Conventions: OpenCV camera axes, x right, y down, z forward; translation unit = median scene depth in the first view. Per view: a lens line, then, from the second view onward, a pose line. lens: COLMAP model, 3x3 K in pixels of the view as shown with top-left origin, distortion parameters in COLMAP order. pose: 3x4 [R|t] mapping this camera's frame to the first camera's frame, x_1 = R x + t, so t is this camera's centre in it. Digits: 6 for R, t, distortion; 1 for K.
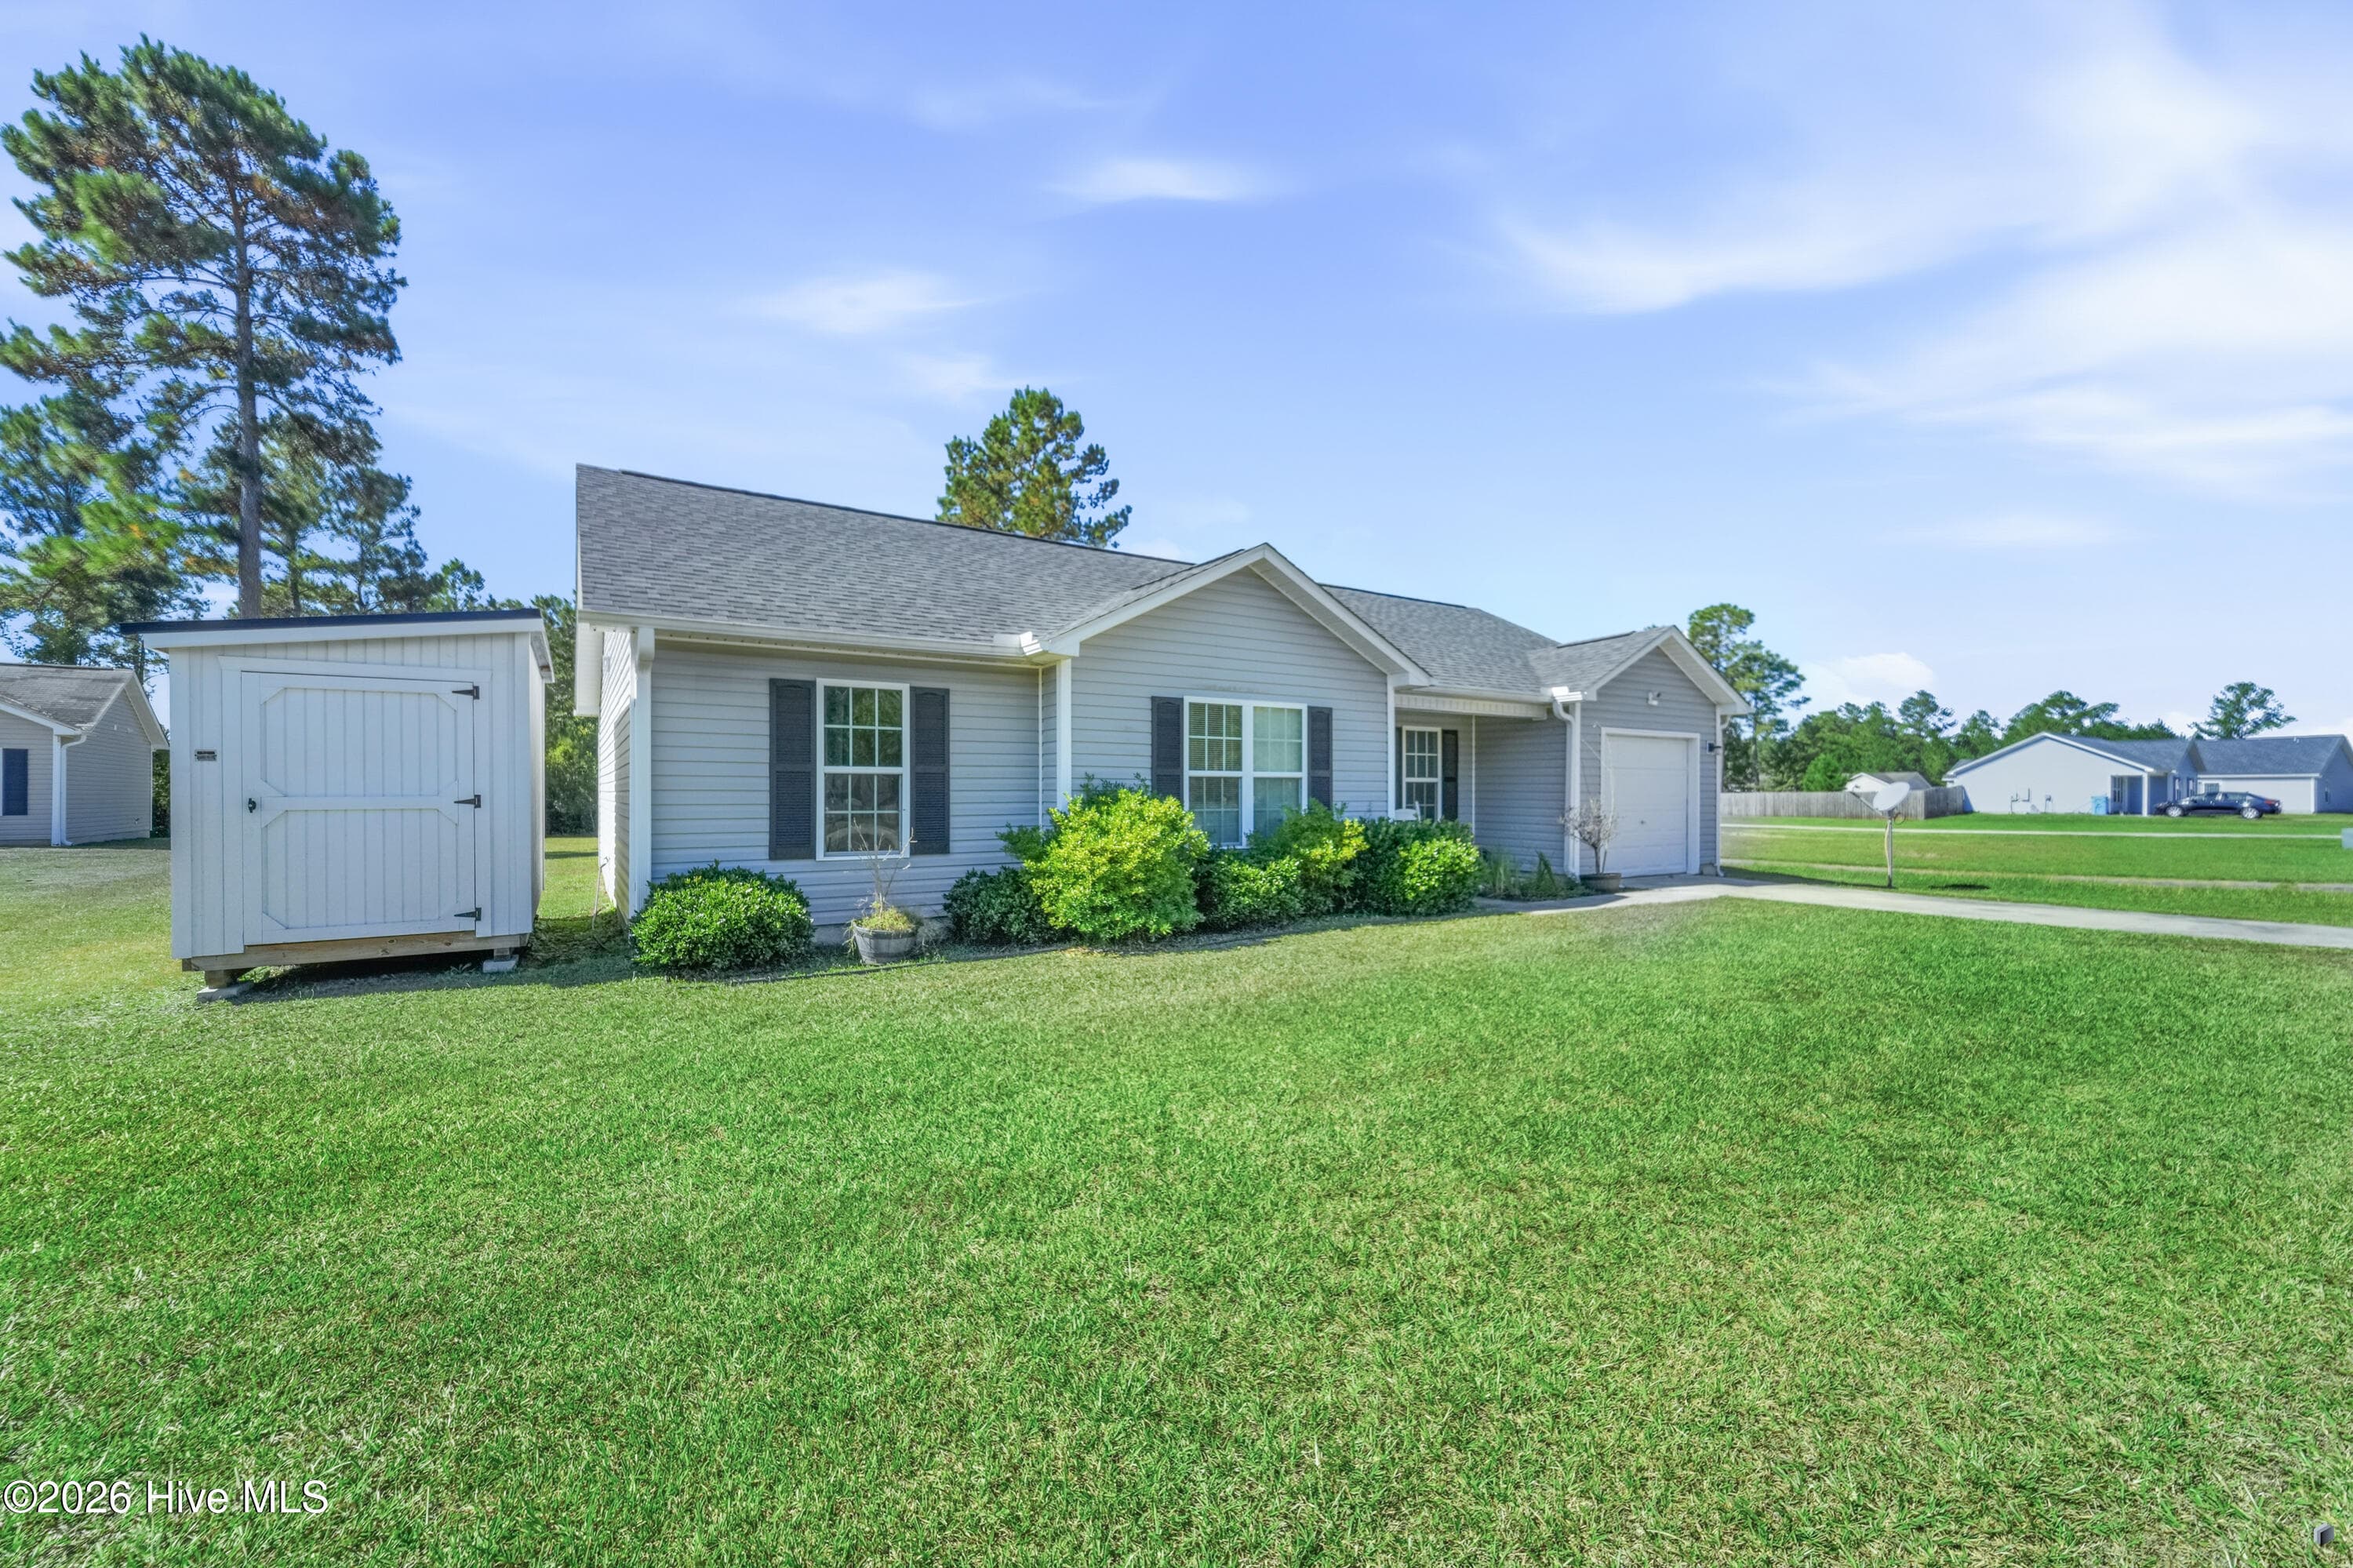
lens RADIAL K [[967.3, 0, 1180.7], [0, 967.3, 795.0], [0, 0, 1]] dist [0.004938, -0.002086]
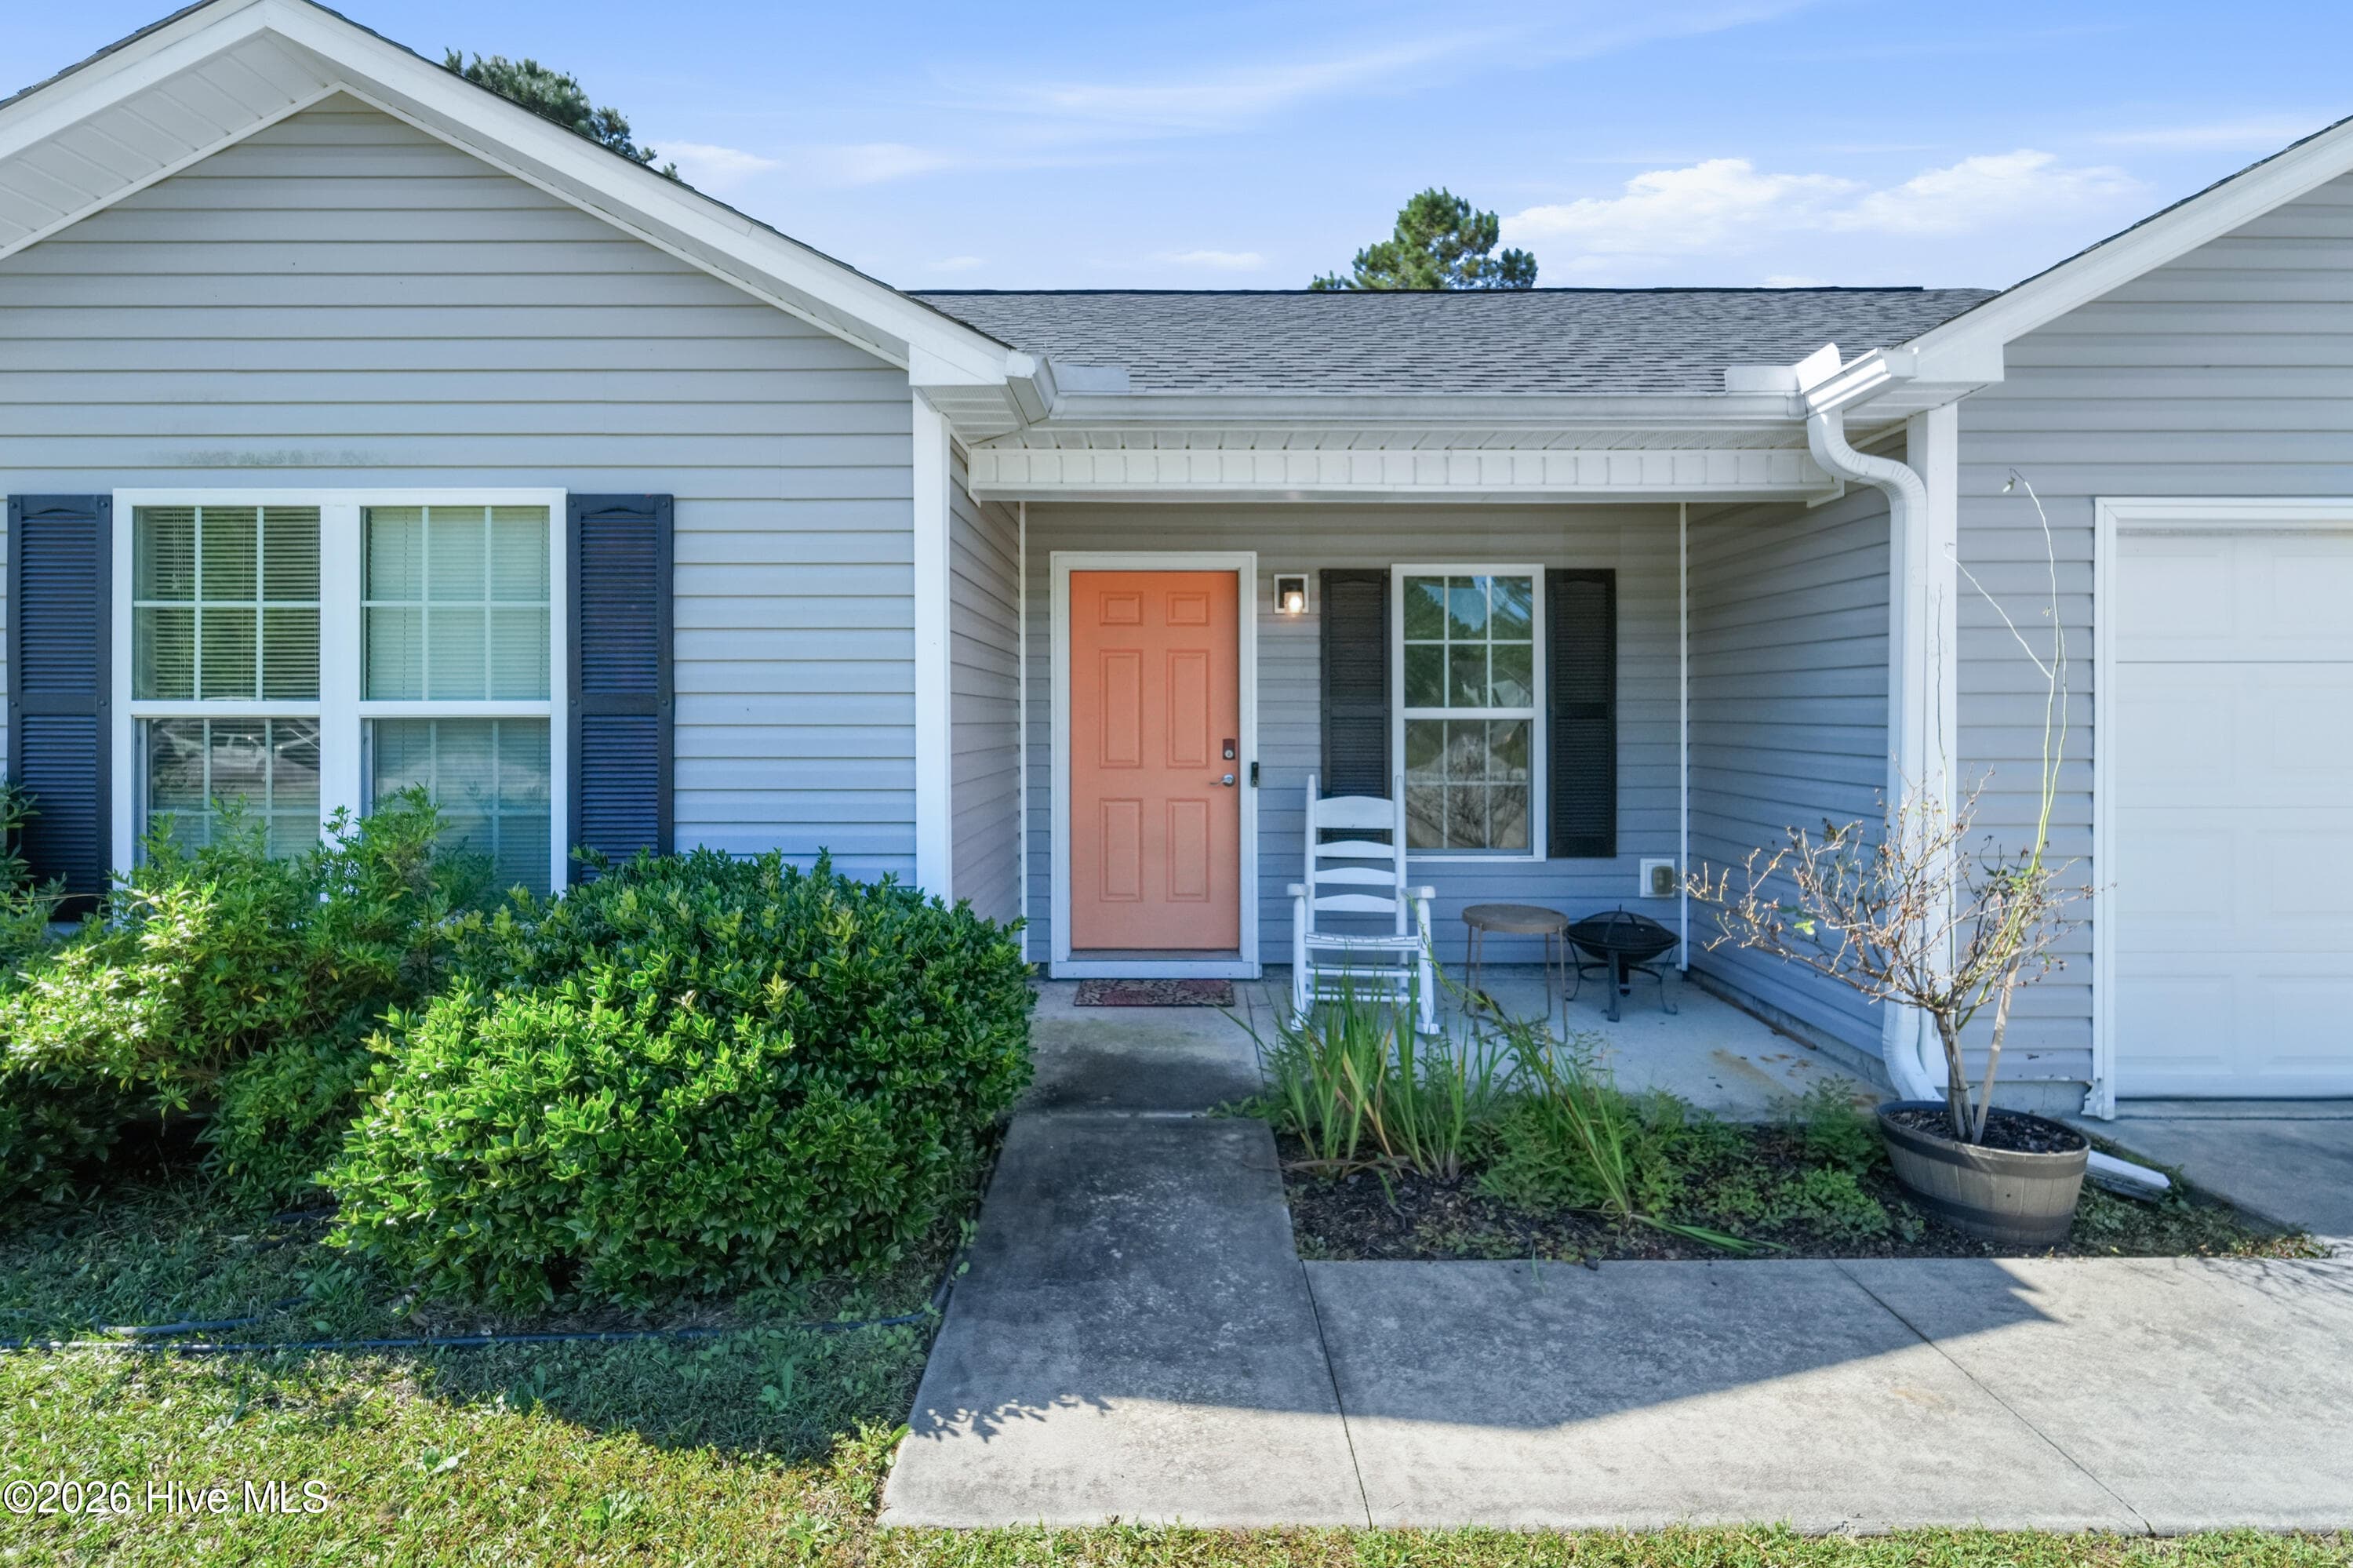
lens RADIAL K [[1014.8, 0, 1177.5], [0, 1014.8, 736.6], [0, 0, 1]] dist [0.004417, -0.001554]
pose [[0.834852, 0.006991, -0.550430, 0.230824], [0.001113, 0.999896, 0.014388, -0.007601], [0.550473, -0.012624, 0.834758, 0.393114]]
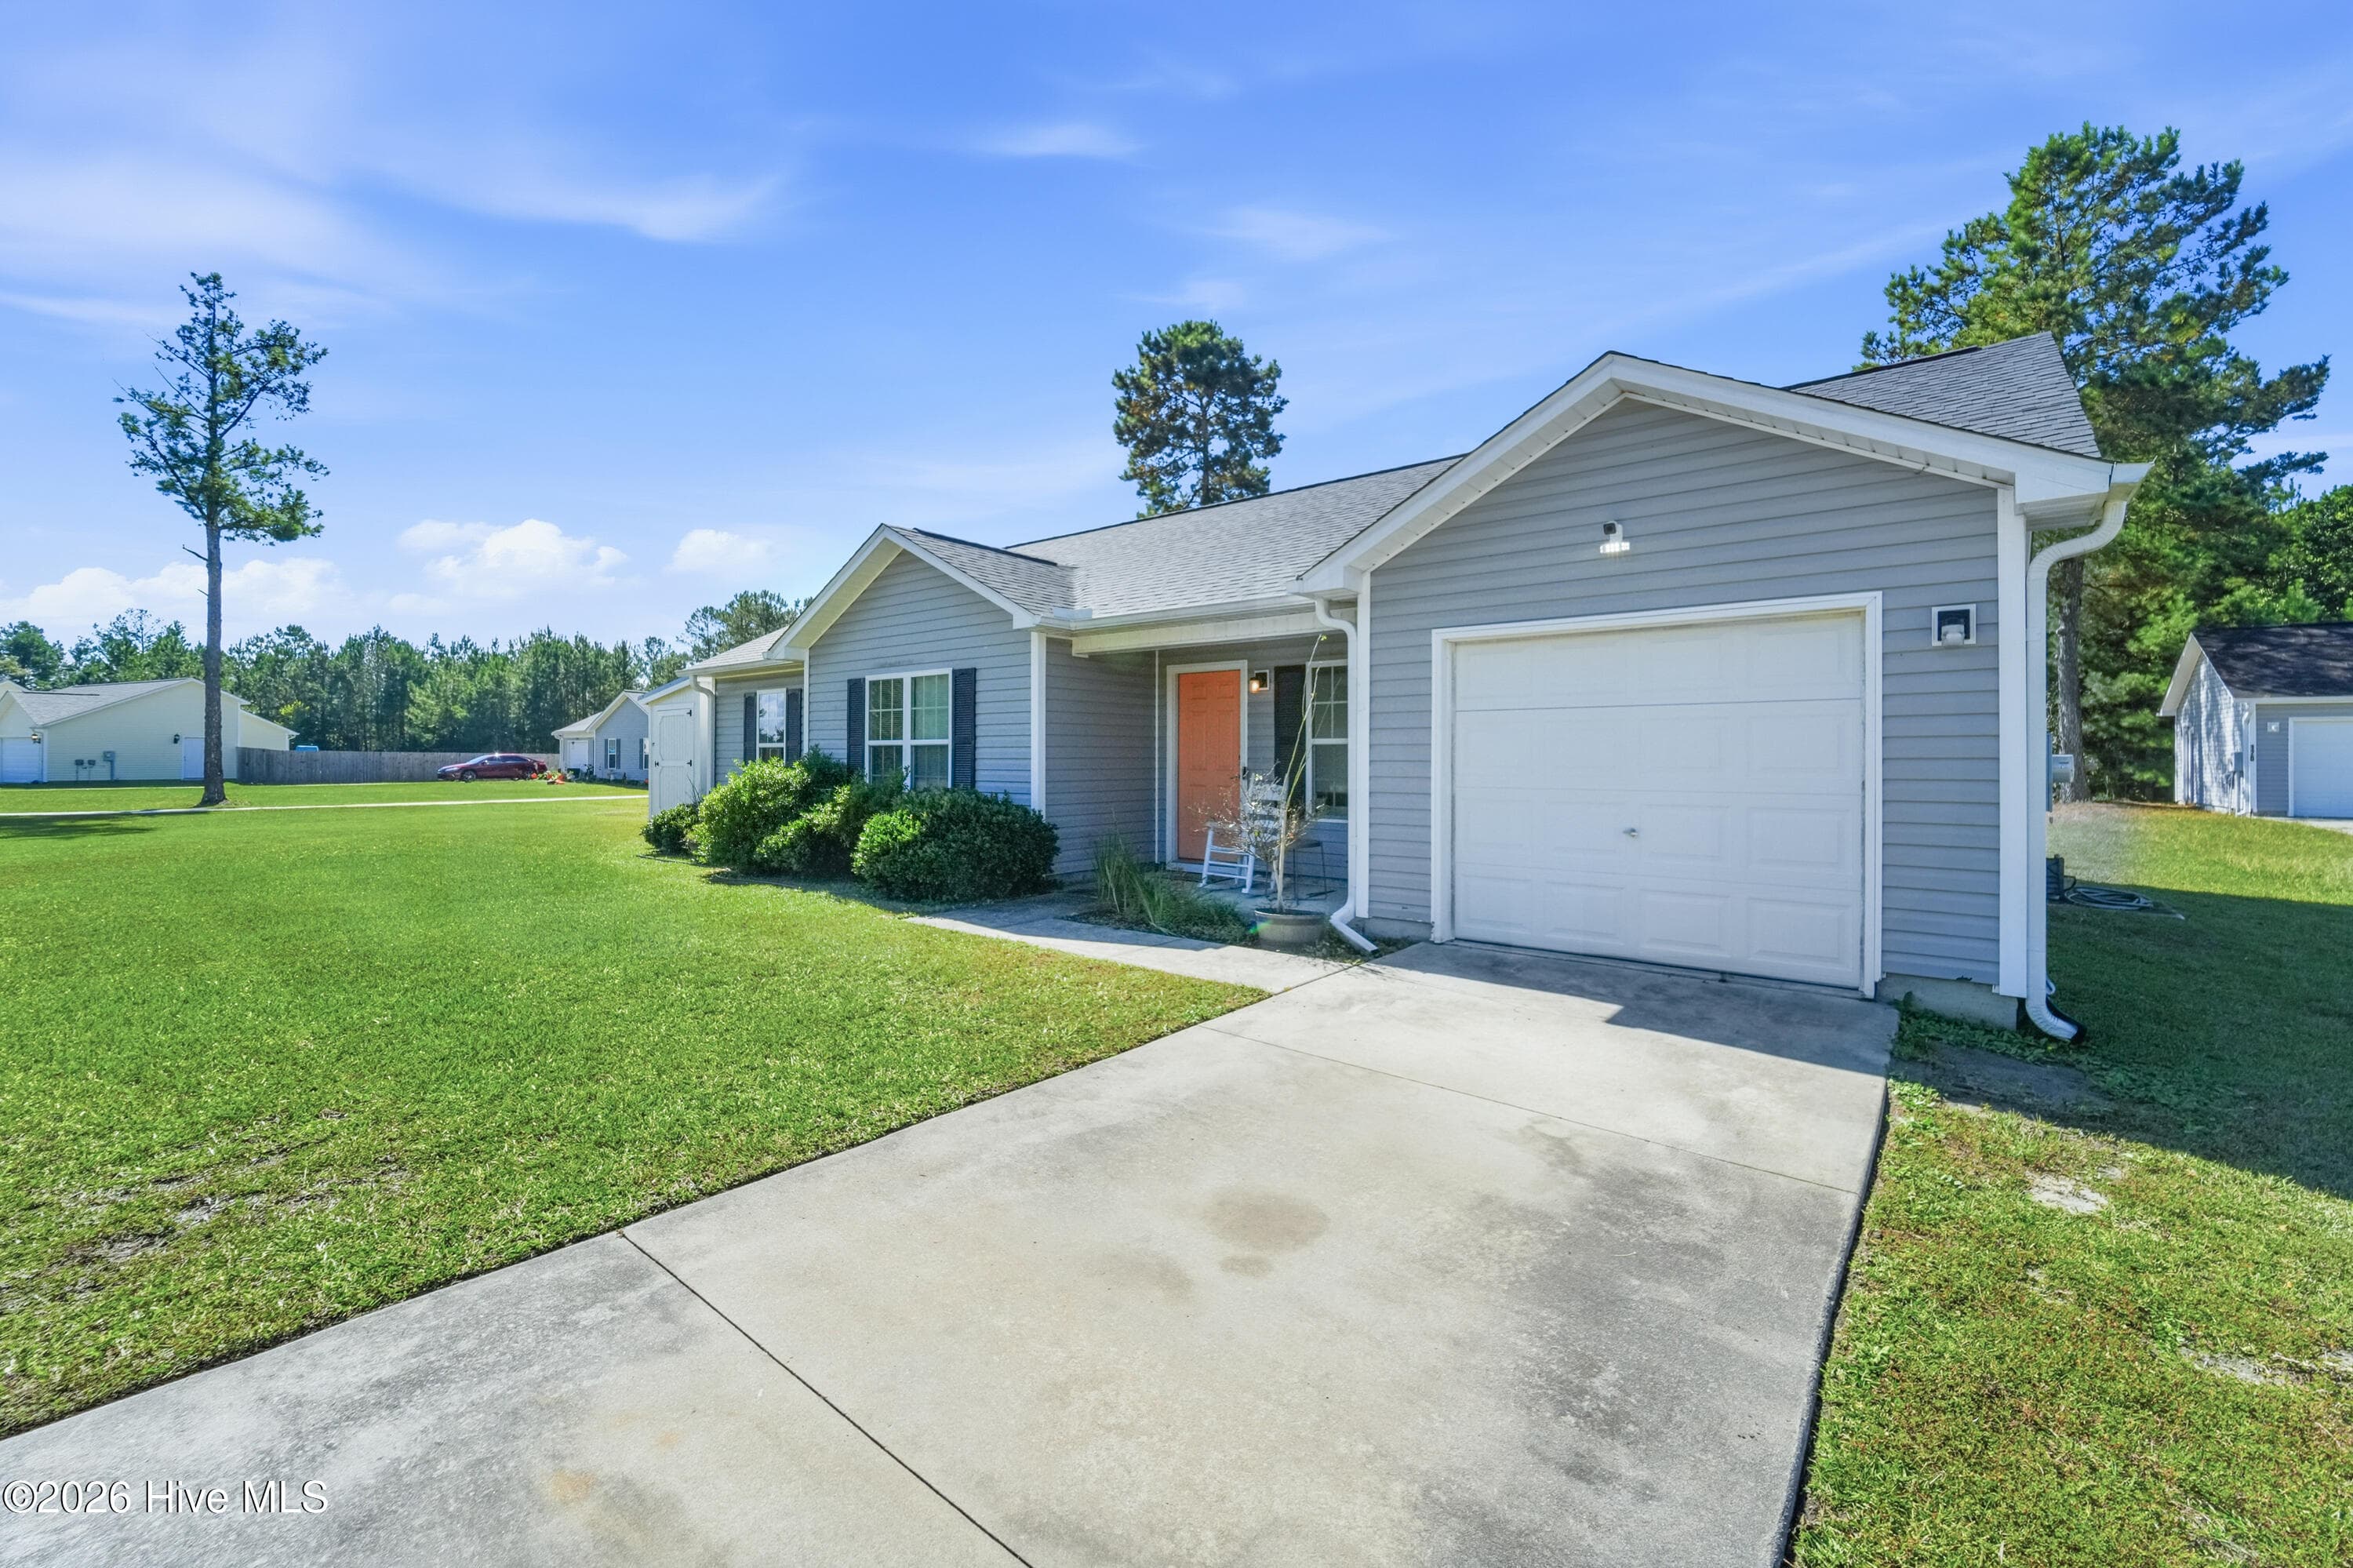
lens RADIAL K [[967.3, 0, 1180.7], [0, 967.3, 755.4], [0, 0, 1]] dist [0.004938, -0.002086]
pose [[0.302622, -0.003658, -0.953103, 0.526917], [-0.003061, 0.999984, -0.004810, -0.001543], [0.953106, 0.004373, 0.302606, 0.439235]]
